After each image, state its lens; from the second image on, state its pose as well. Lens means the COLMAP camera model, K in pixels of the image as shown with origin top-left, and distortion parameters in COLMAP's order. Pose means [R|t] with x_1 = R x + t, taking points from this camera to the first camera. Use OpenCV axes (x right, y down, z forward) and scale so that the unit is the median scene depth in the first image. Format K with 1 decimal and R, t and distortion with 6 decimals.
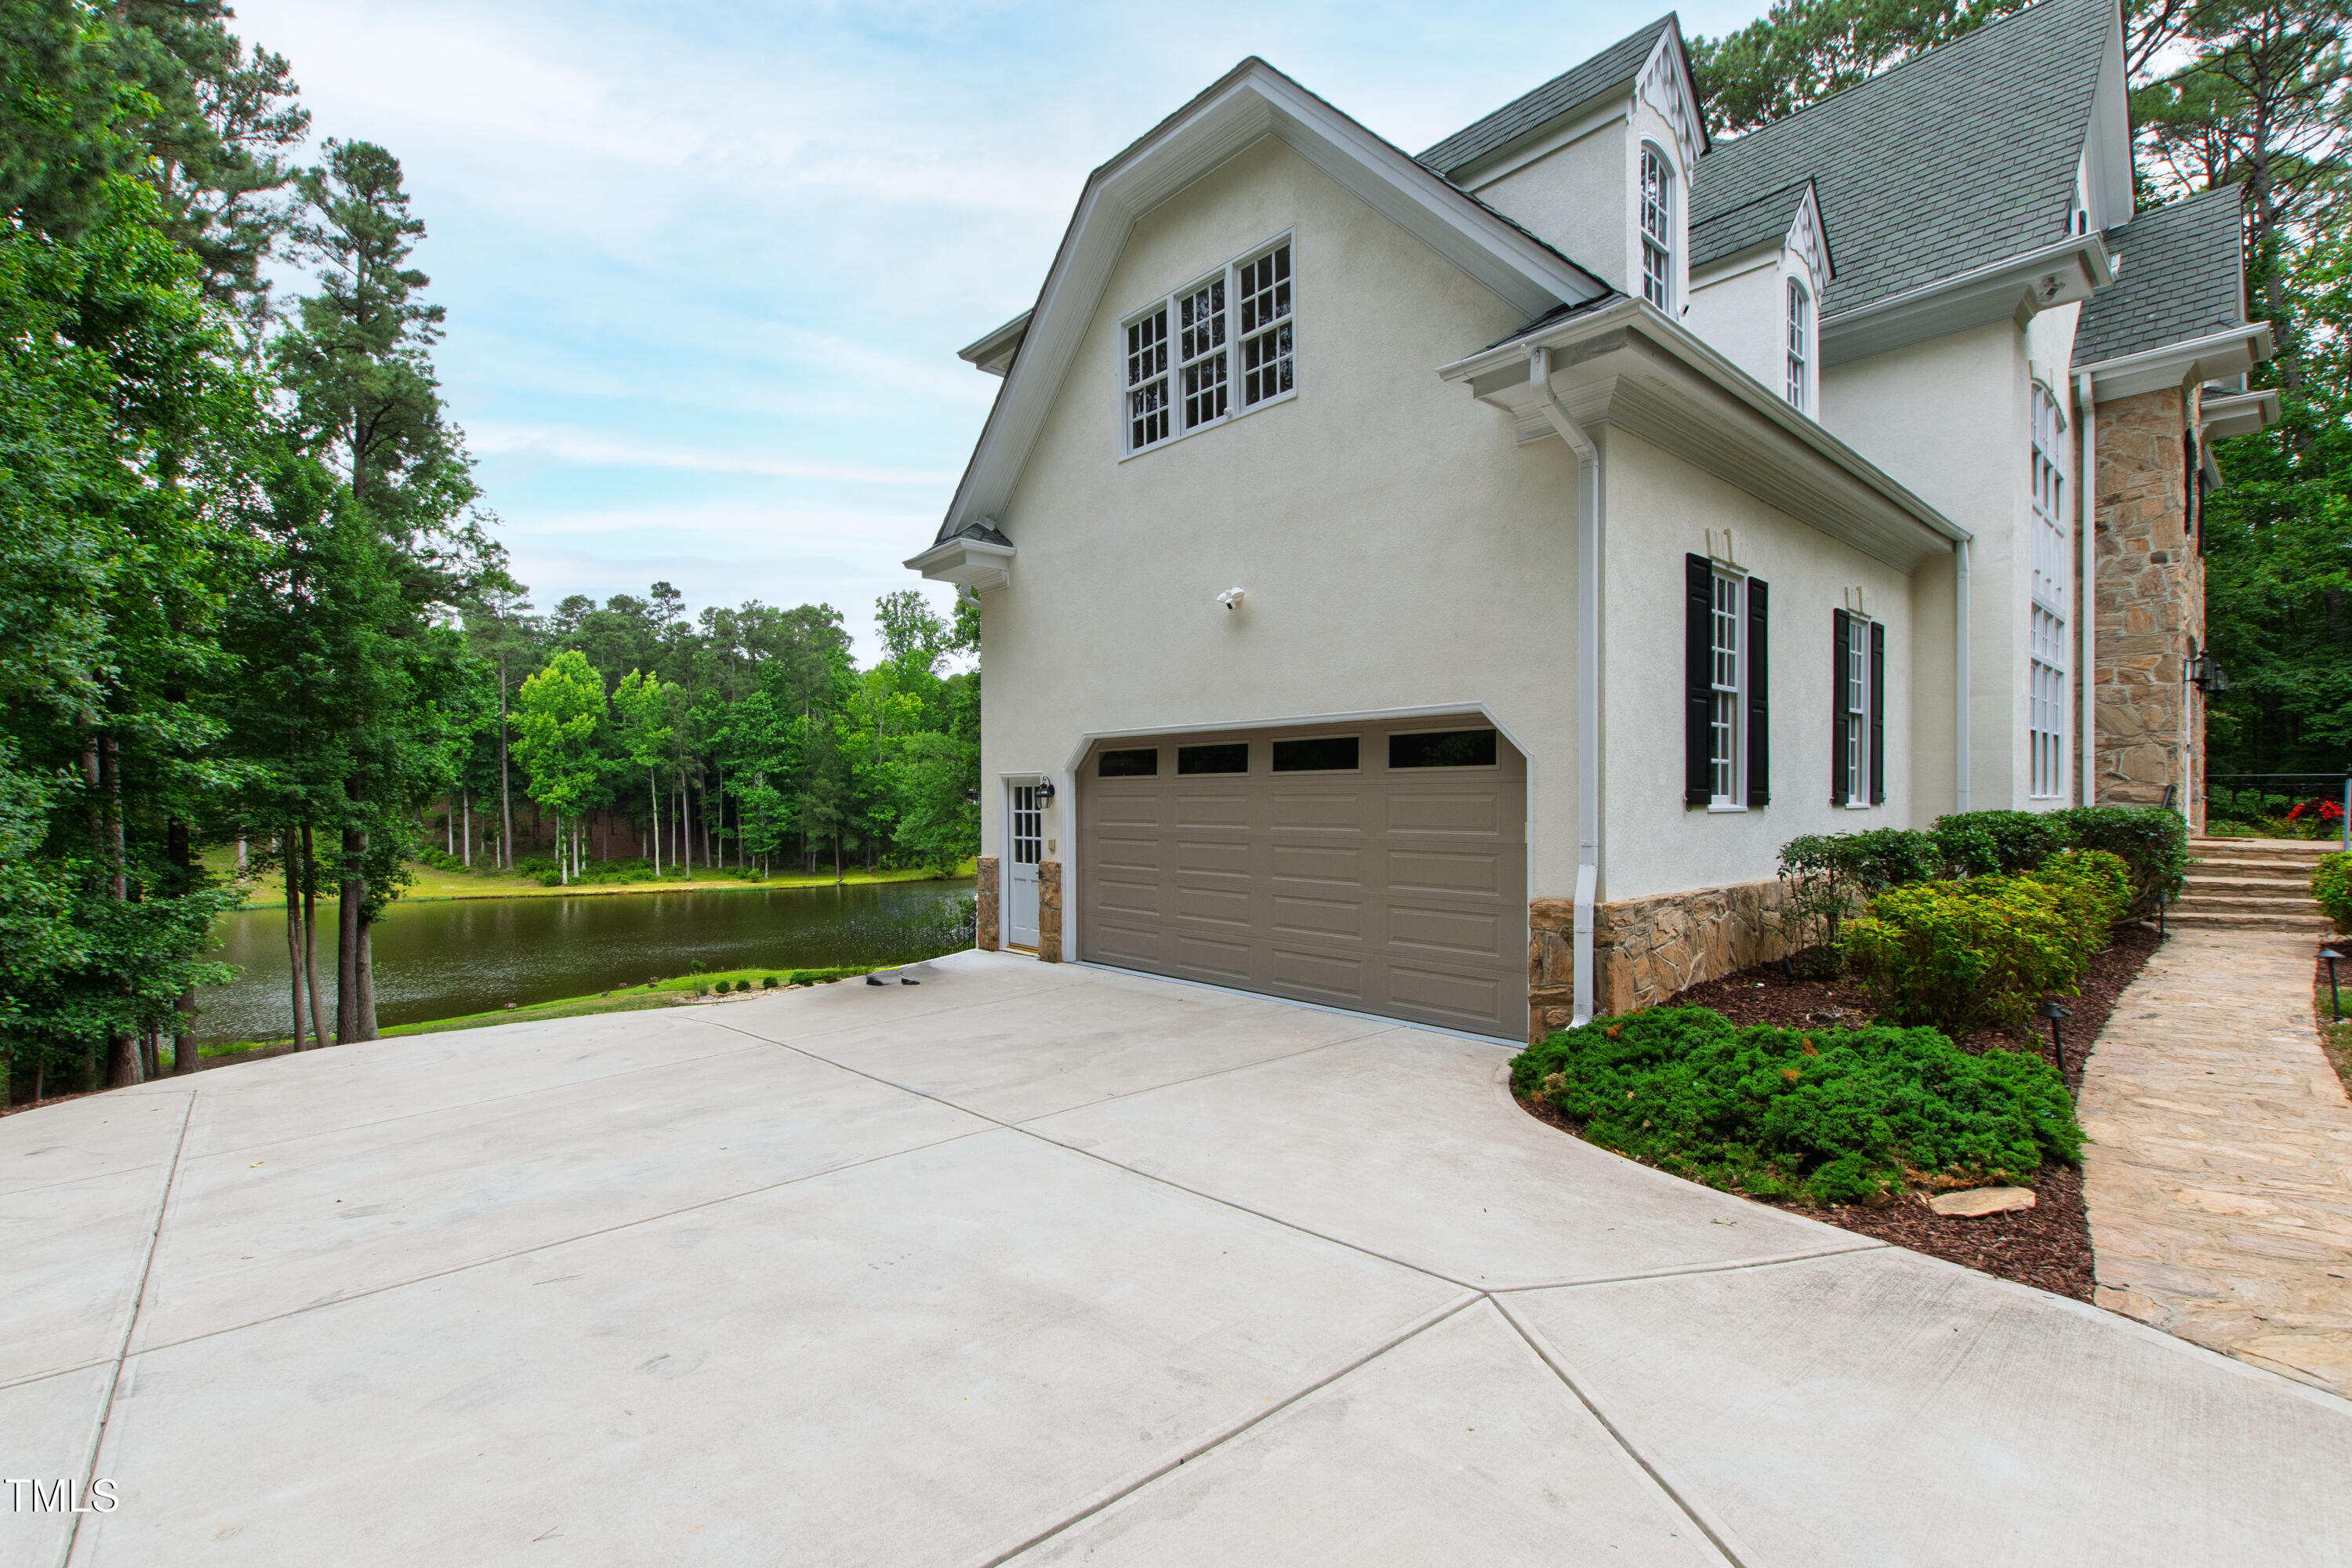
lens RADIAL K [[1030.9, 0, 1158.9], [0, 1030.9, 824.8], [0, 0, 1]] dist [0.000966, 0.000004]
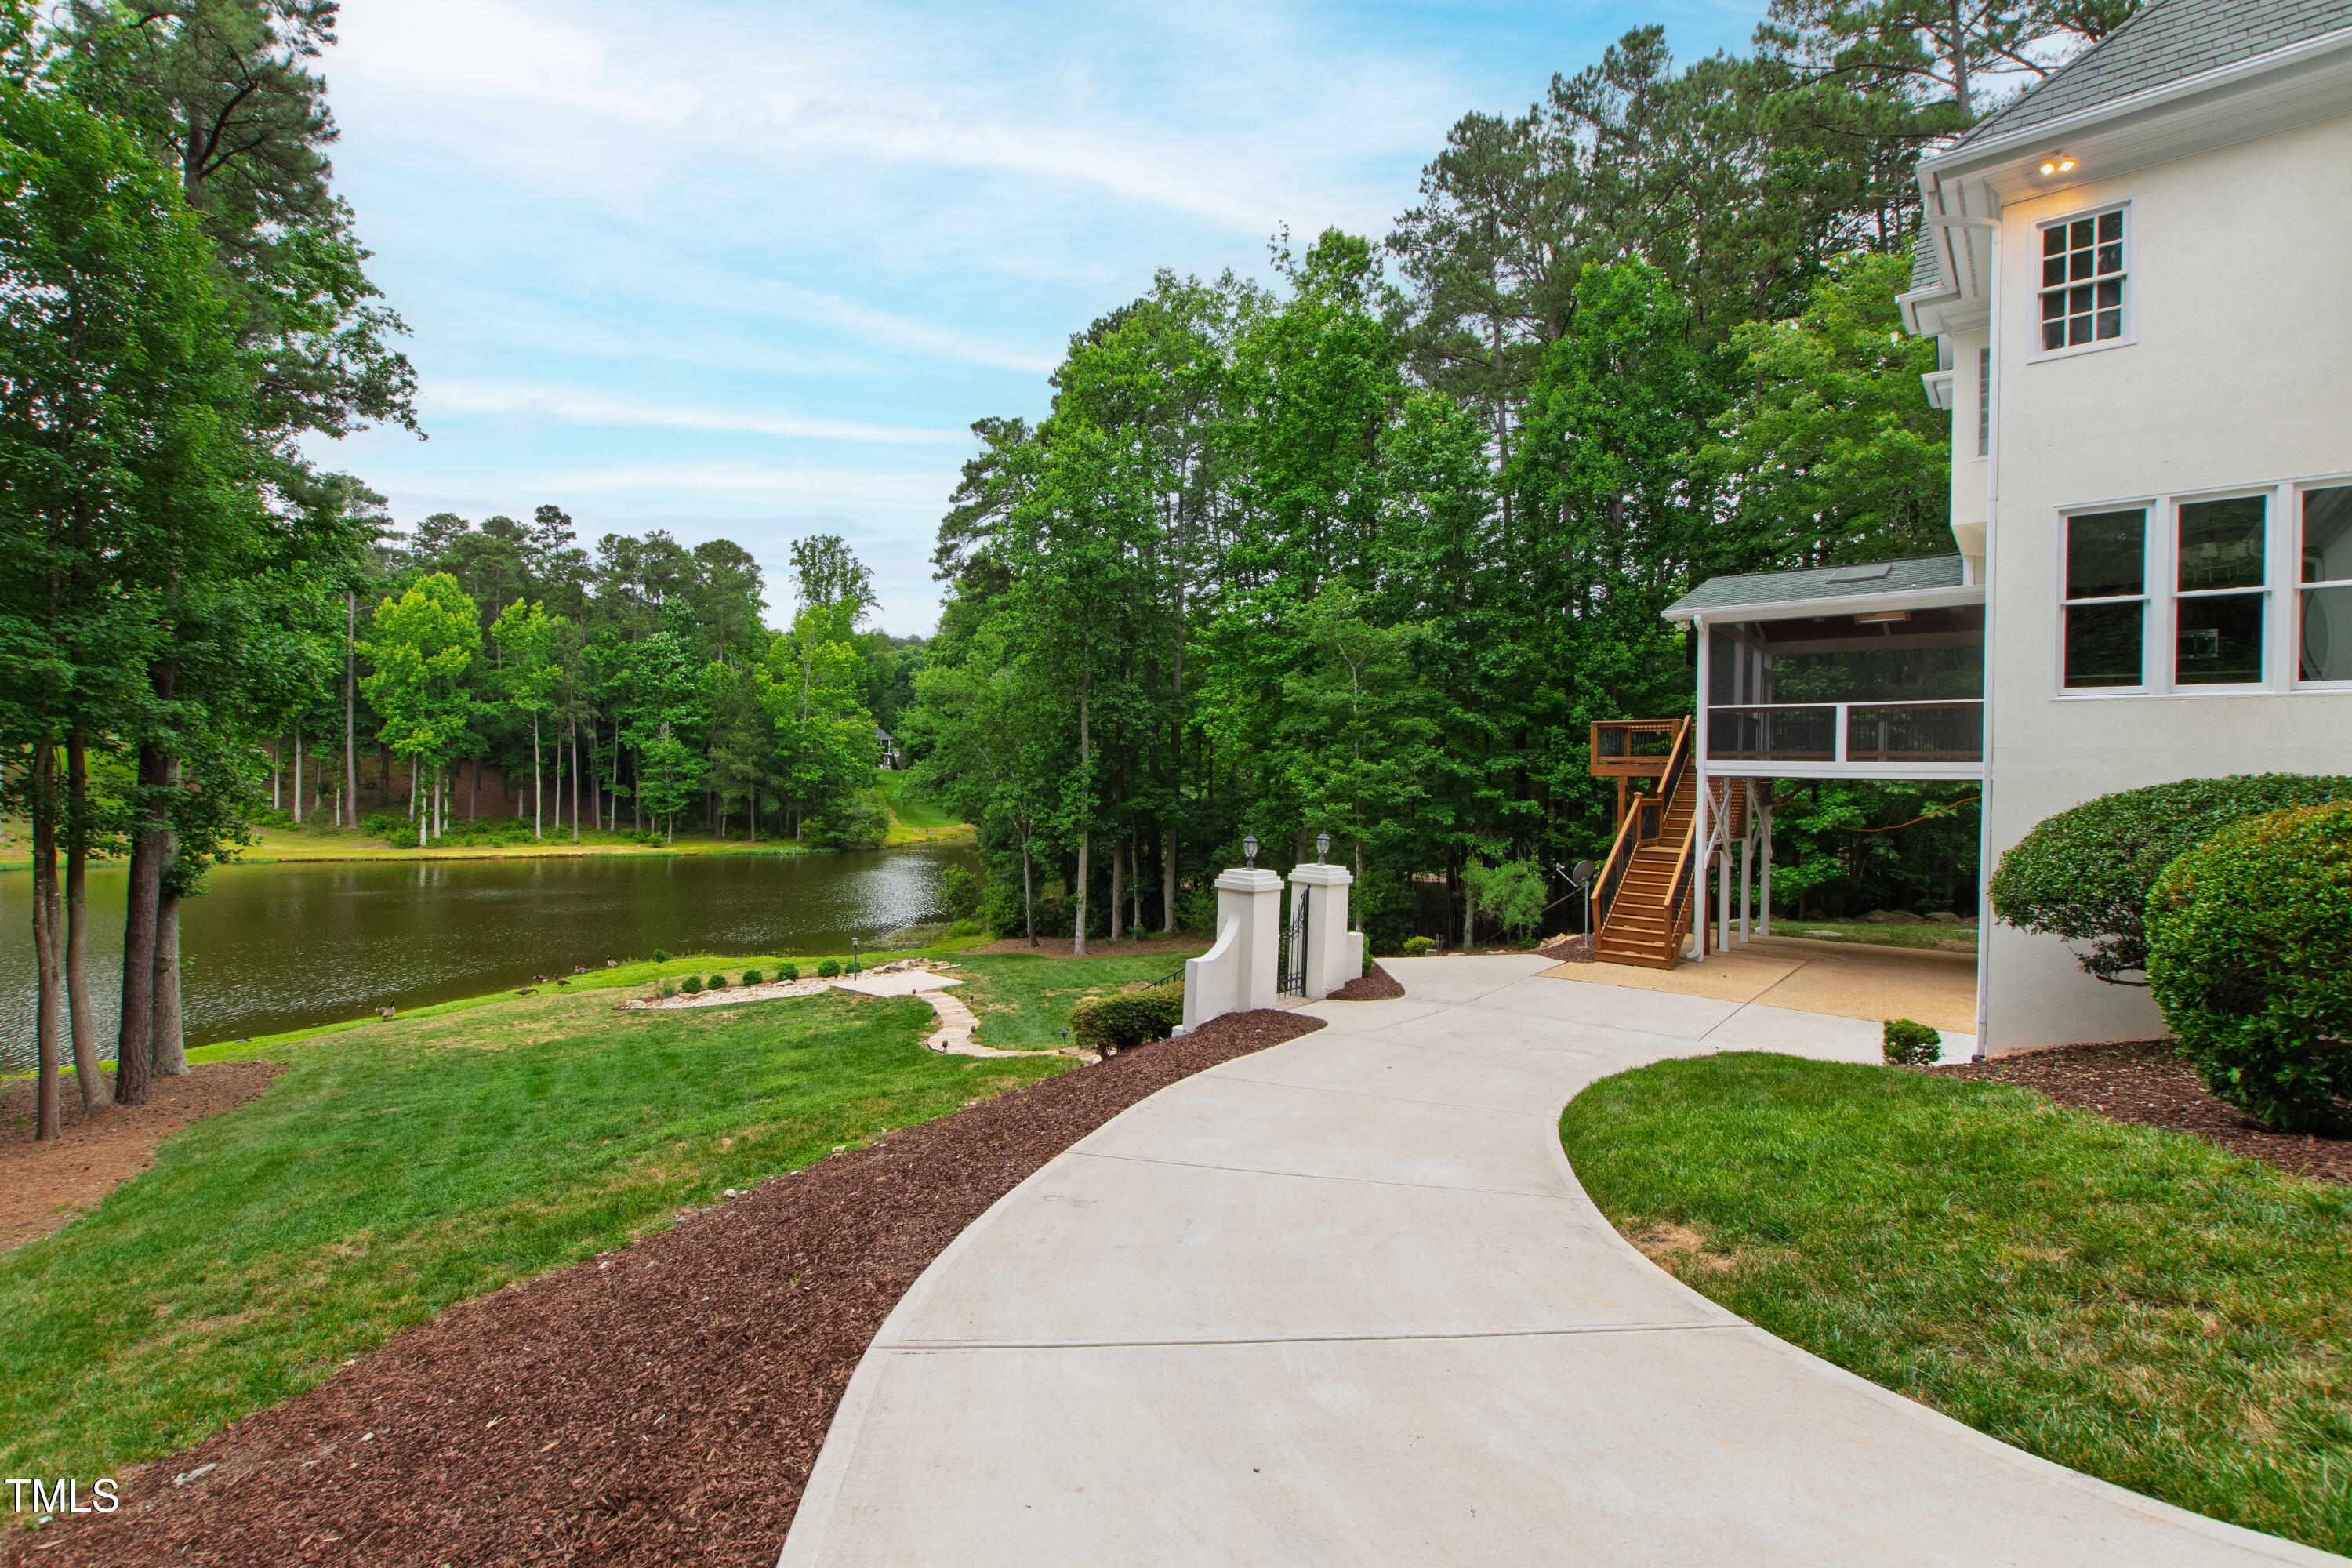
lens RADIAL K [[1012.1, 0, 1176.0], [0, 1012.1, 784.0], [0, 0, 1]] dist [-0.003298, -0.000328]
pose [[0.990806, 0.024412, 0.133072, -0.069349], [-0.022468, 0.999618, -0.016093, 0.005761], [-0.133414, 0.012955, 0.990976, 0.086220]]
